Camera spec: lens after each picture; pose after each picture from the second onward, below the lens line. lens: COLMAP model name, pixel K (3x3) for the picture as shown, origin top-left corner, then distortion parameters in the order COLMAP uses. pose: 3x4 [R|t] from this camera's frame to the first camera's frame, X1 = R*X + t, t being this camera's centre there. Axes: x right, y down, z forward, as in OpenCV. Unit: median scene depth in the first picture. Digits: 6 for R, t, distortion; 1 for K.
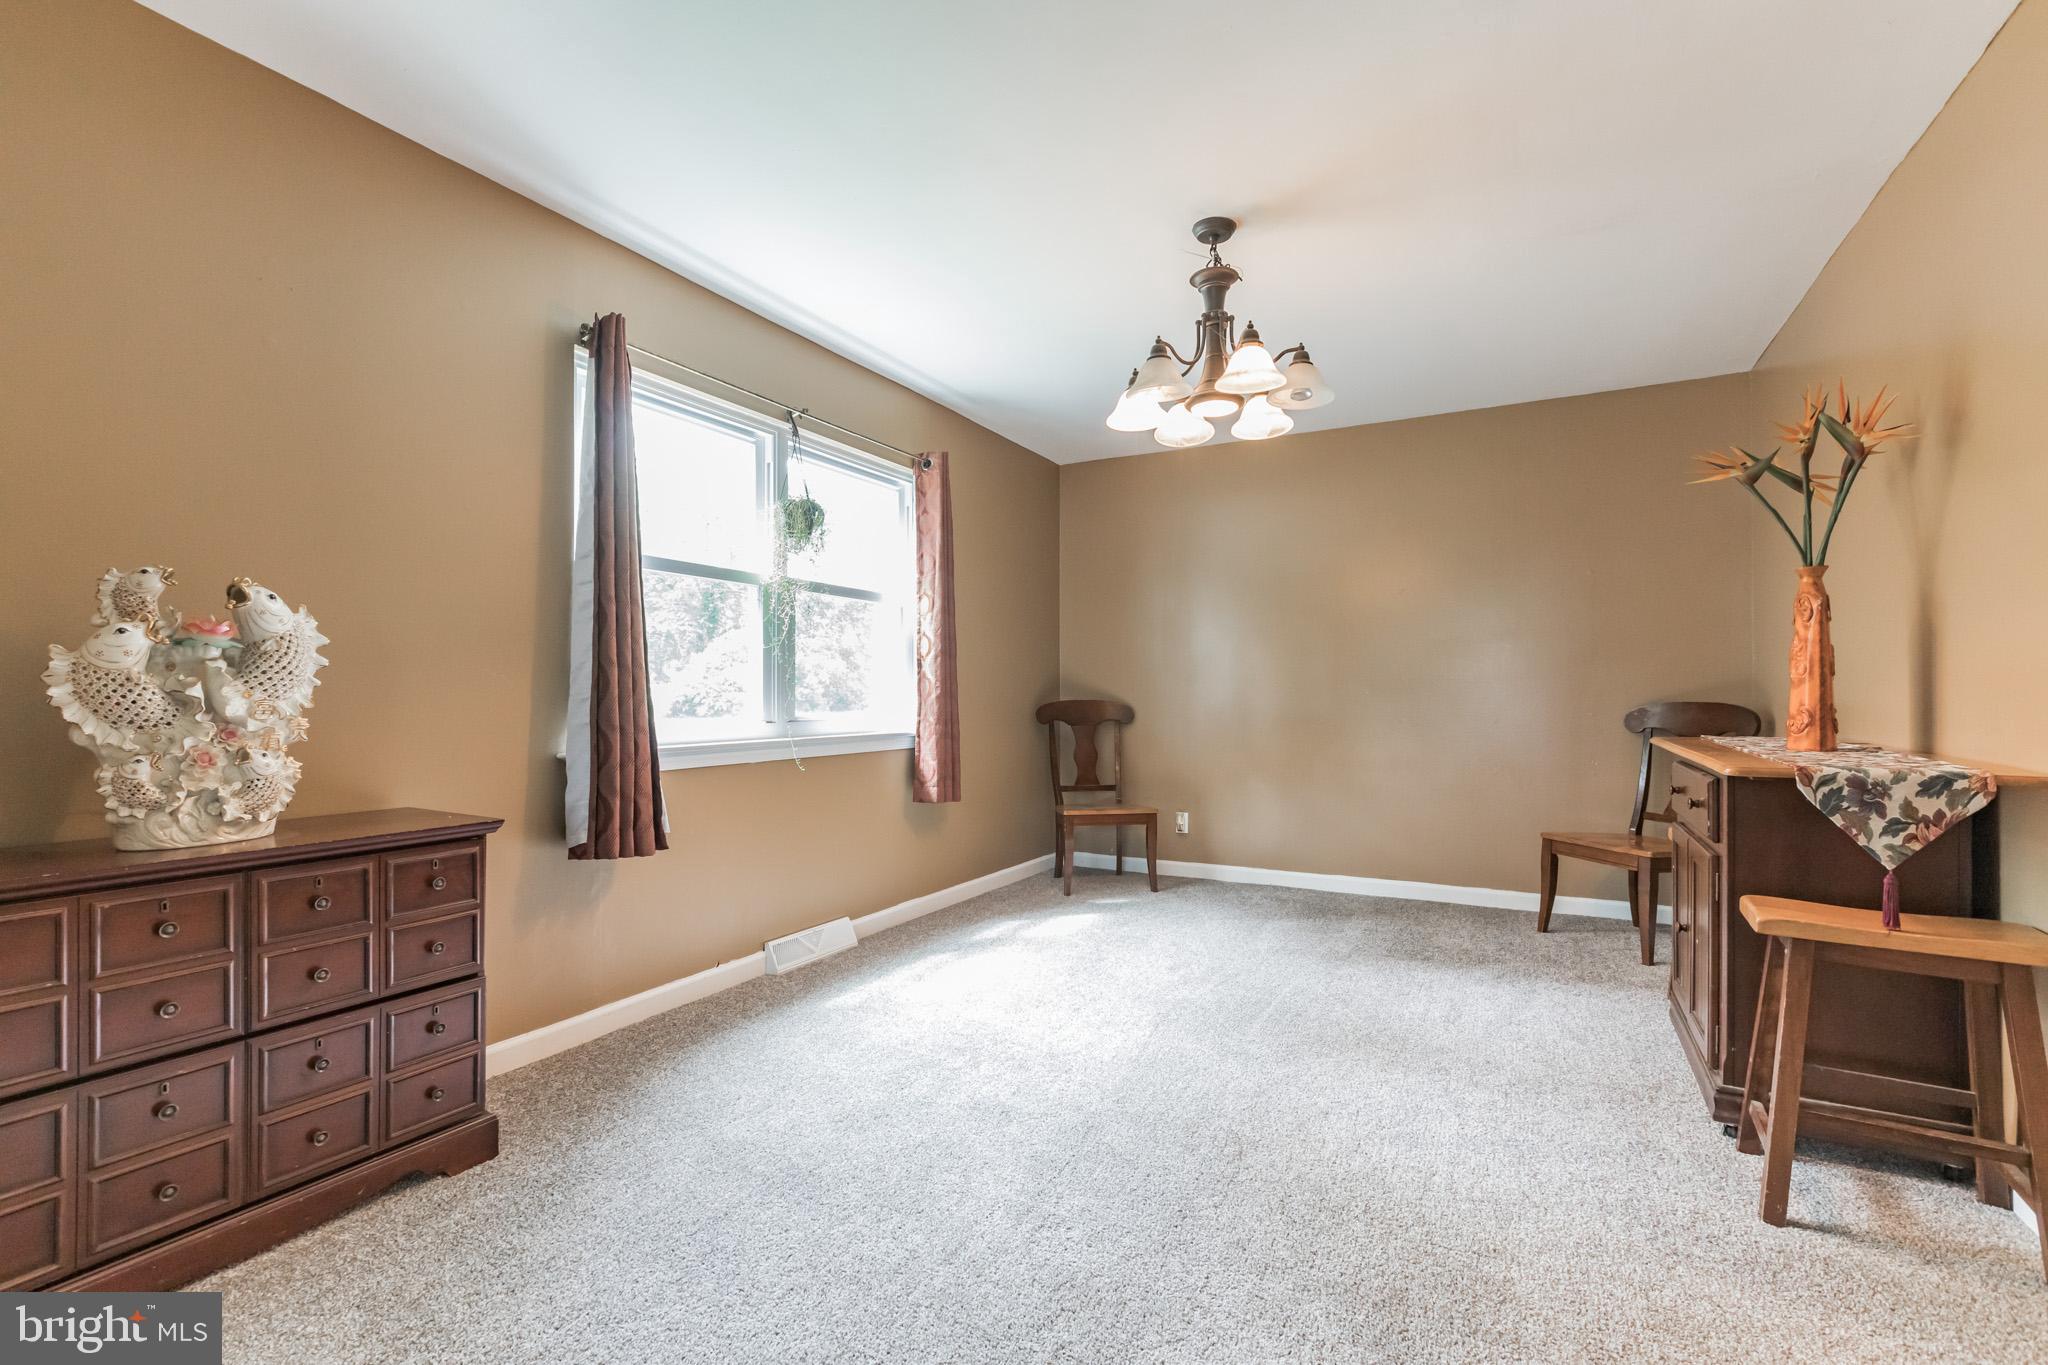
lens RADIAL K [[897.7, 0, 1023.5], [0, 897.7, 685.0], [0, 0, 1]] dist [-0.003287, 0.000395]
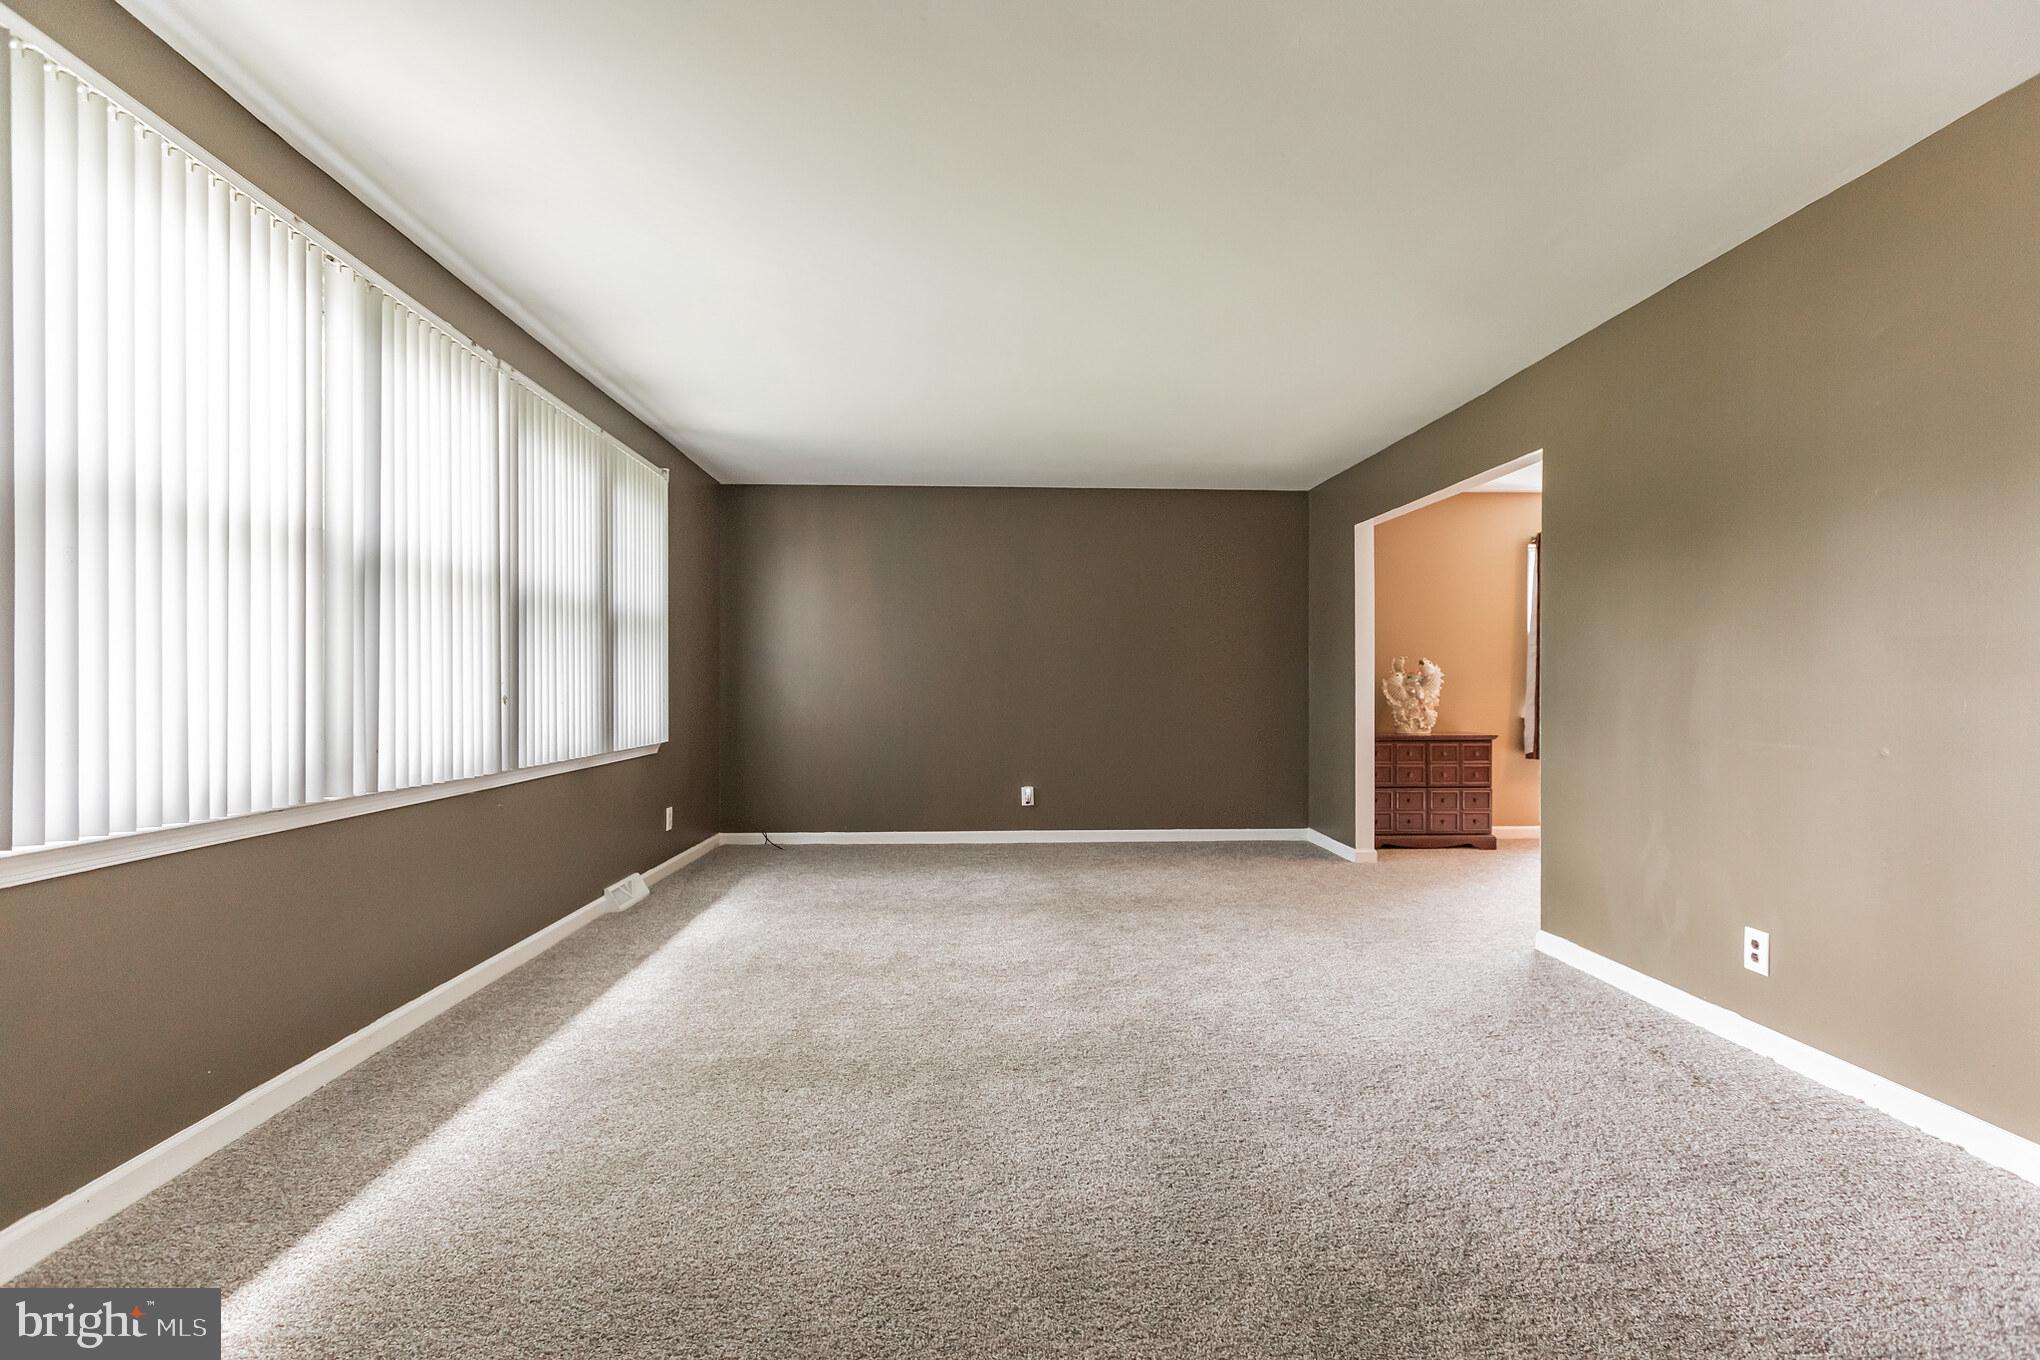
lens RADIAL K [[968.4, 0, 1013.2], [0, 968.4, 689.4], [0, 0, 1]] dist [0.015776, -0.000006]
pose [[0.526722, 0.003561, -0.850030, 1.386731], [0.007701, 0.999930, 0.008961, -0.041690], [0.850003, -0.011266, 0.526658, -2.172262]]
